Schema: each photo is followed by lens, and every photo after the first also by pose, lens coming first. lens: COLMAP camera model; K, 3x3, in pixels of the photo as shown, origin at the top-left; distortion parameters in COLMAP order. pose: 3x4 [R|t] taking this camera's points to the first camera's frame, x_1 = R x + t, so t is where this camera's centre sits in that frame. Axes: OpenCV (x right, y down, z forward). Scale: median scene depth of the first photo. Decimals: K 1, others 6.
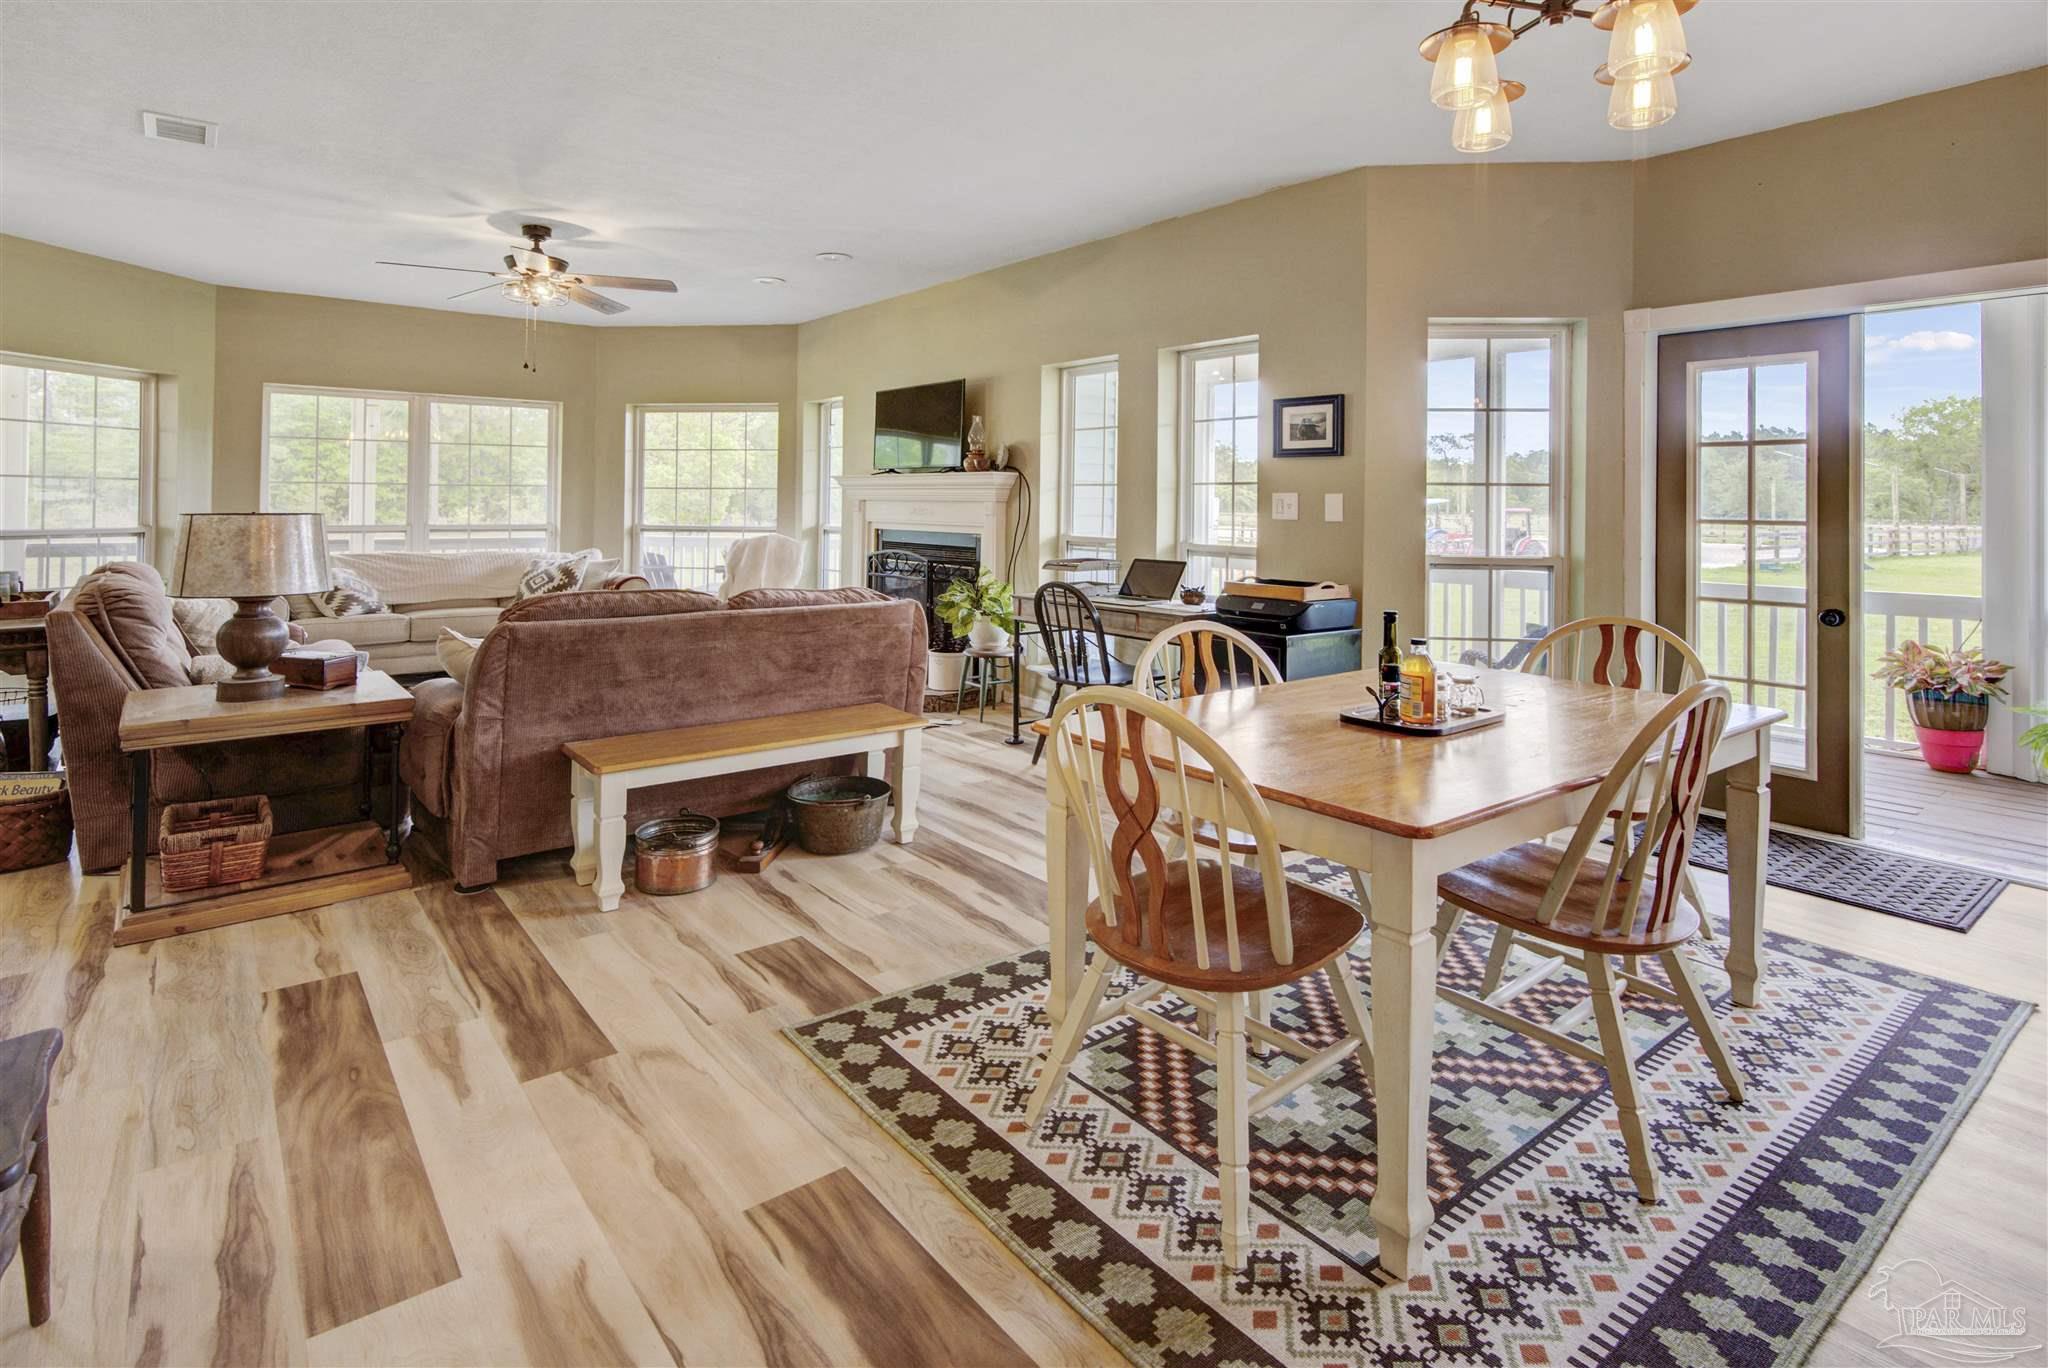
lens RADIAL K [[921.3, 0, 1123.0], [0, 921.3, 497.6], [0, 0, 1]] dist [-0.000794, -0.000619]
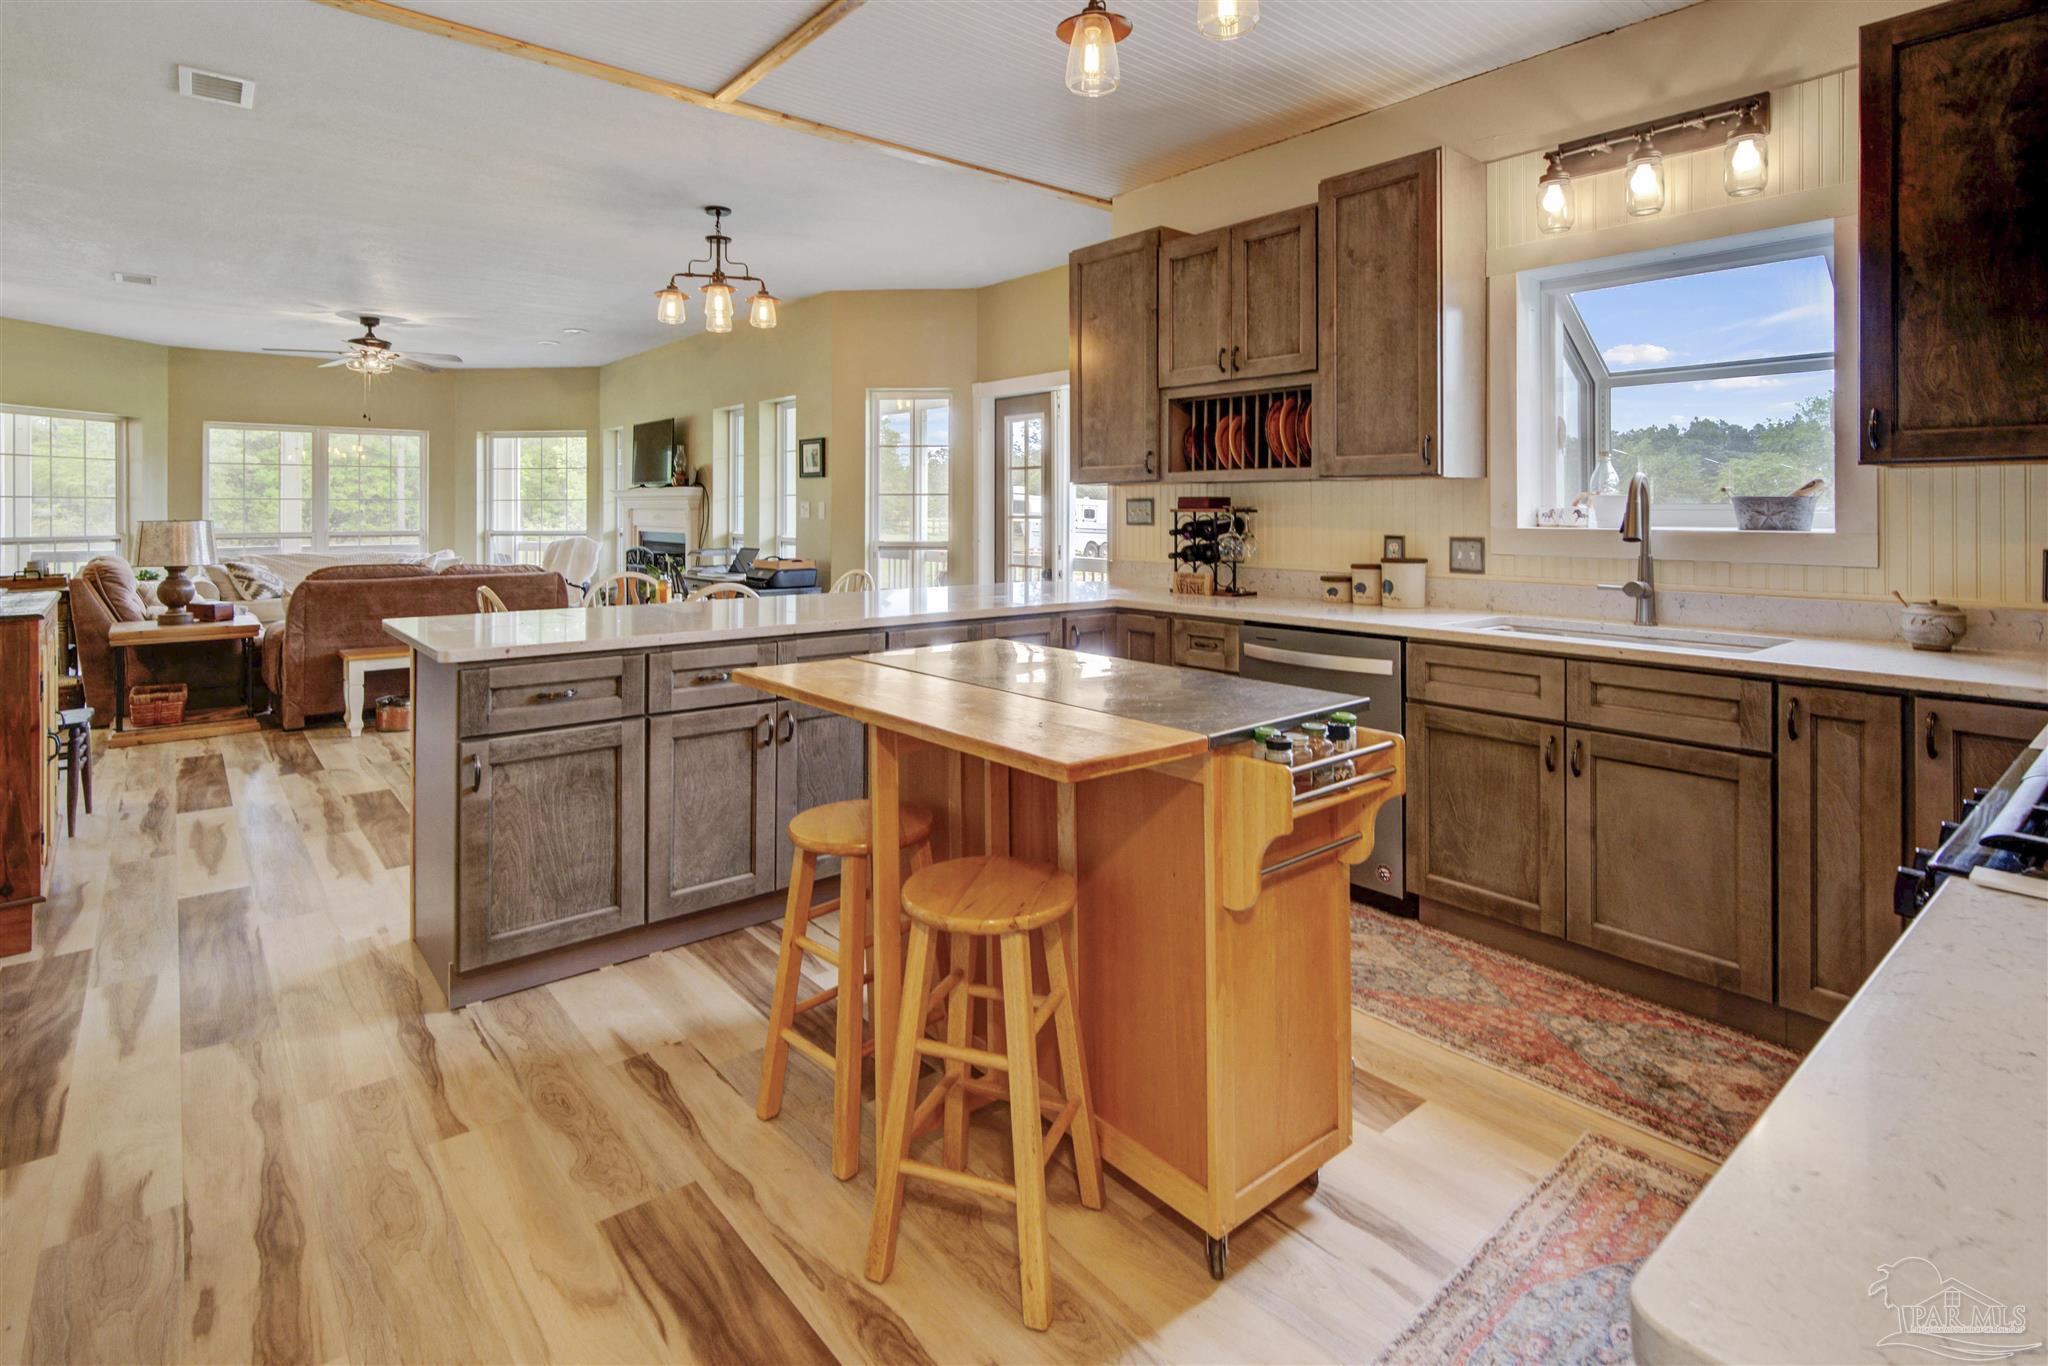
lens RADIAL K [[1021.1, 0, 1014.8], [0, 1021.1, 506.2], [0, 0, 1]] dist [-0.001233, 0.000243]
pose [[0.995253, -0.011334, -0.096663, 0.791948], [0.011841, 0.999919, 0.004673, -0.000910], [0.096602, -0.005795, 0.995306, -0.741696]]
